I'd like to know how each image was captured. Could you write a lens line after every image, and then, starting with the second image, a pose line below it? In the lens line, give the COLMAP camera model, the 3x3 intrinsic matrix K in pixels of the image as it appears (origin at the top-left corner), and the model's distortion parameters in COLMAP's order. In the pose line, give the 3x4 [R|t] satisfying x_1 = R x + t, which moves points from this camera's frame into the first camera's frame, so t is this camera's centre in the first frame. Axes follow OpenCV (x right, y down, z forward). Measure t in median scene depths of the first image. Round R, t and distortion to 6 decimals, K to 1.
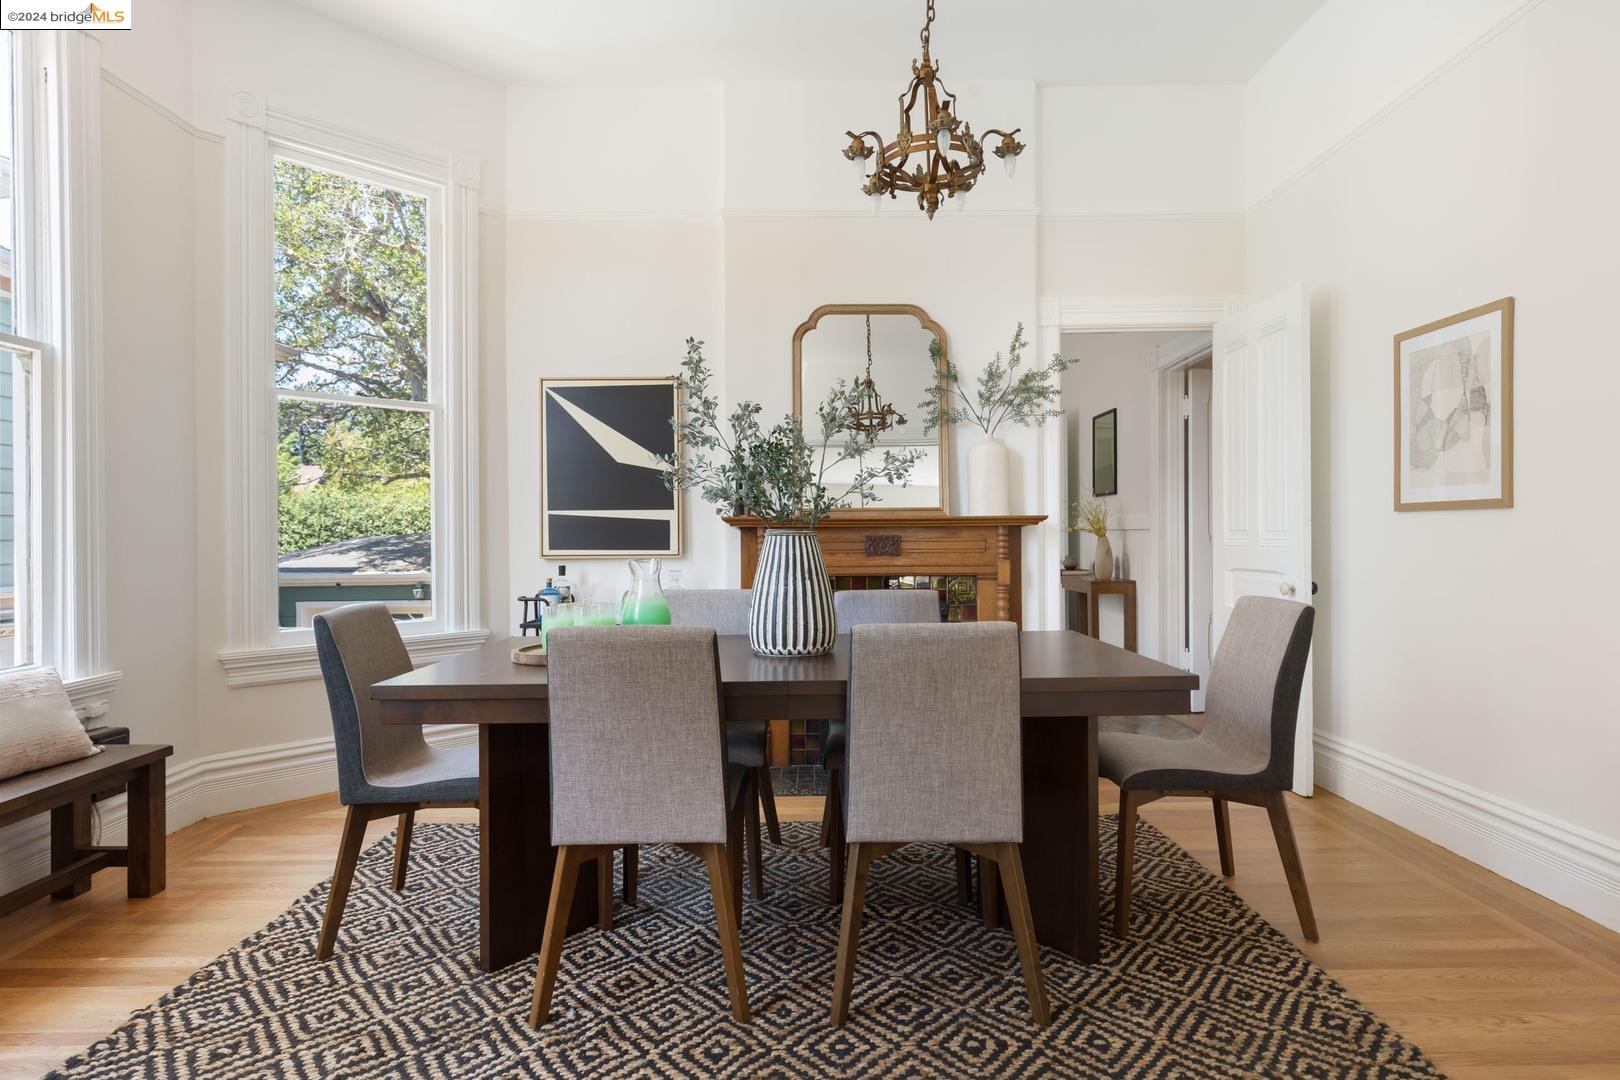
lens RADIAL K [[897.3, 0, 849.8], [0, 897.3, 538.3], [0, 0, 1]] dist [0.008022, -0.002895]
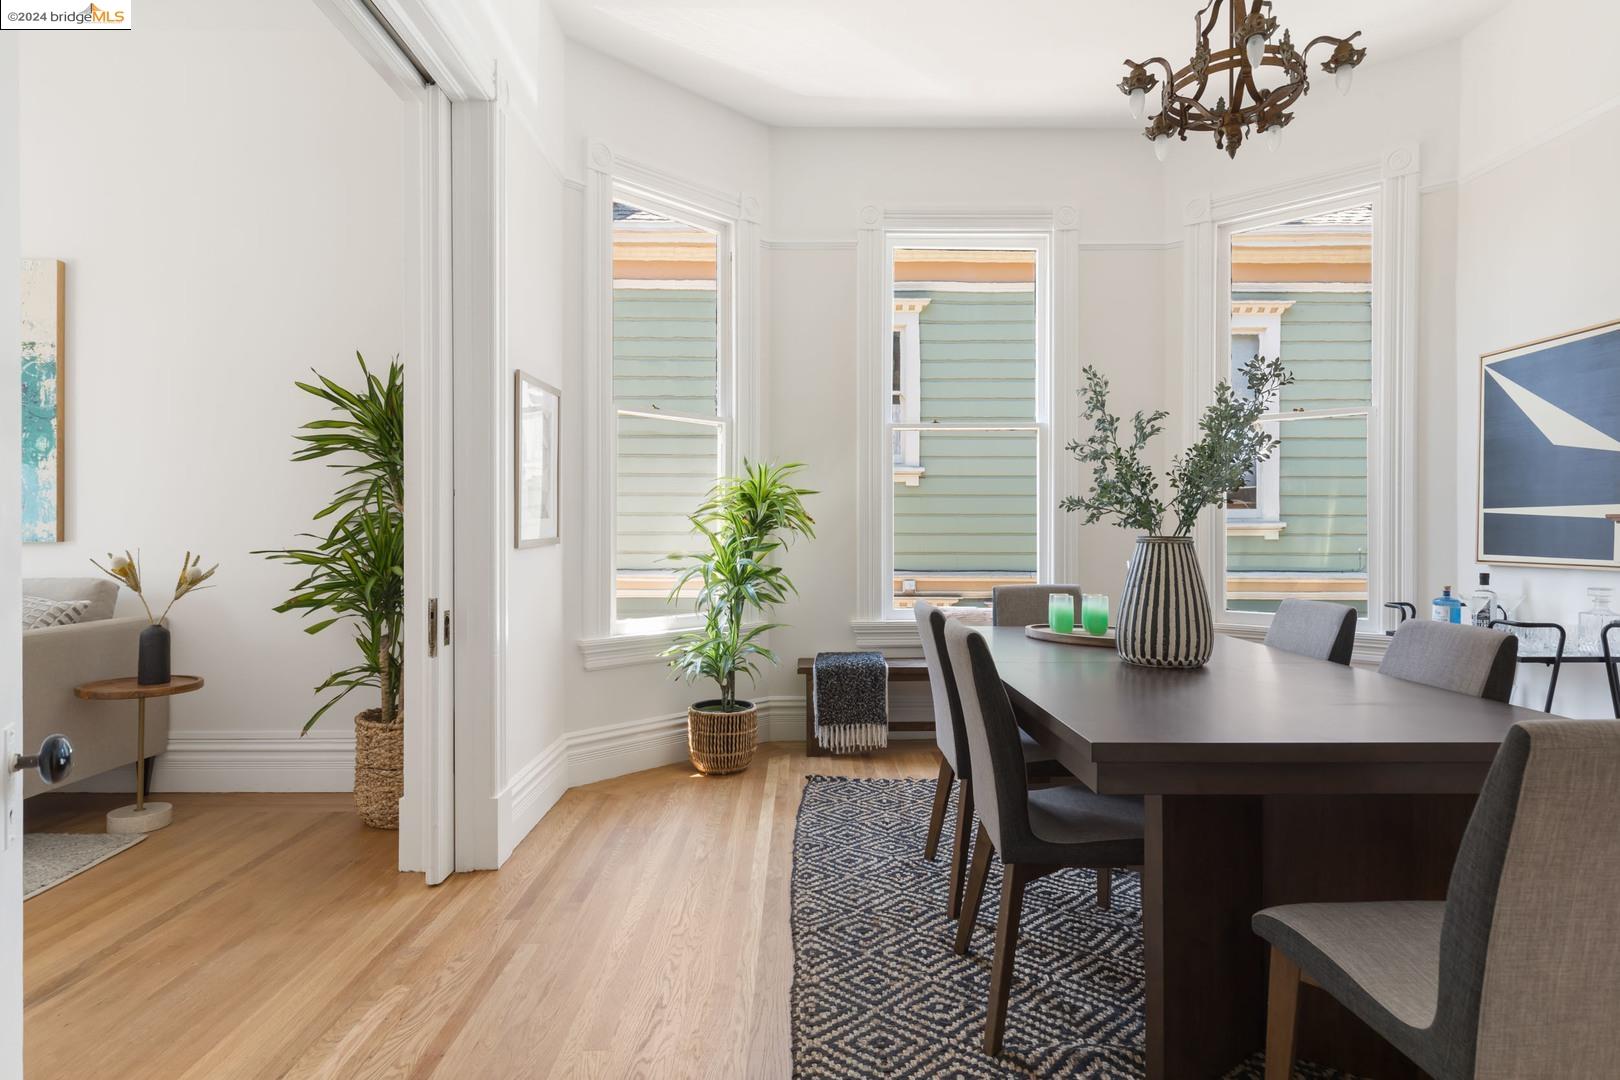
lens RADIAL K [[897.3, 0, 809.1], [0, 897.3, 528.6], [0, 0, 1]] dist [0.008022, -0.002895]
pose [[-0.015072, 0.001833, -0.999885, 0.546225], [-0.006709, 0.999976, 0.001935, -0.009472], [0.999864, 0.006738, -0.015060, 0.378533]]
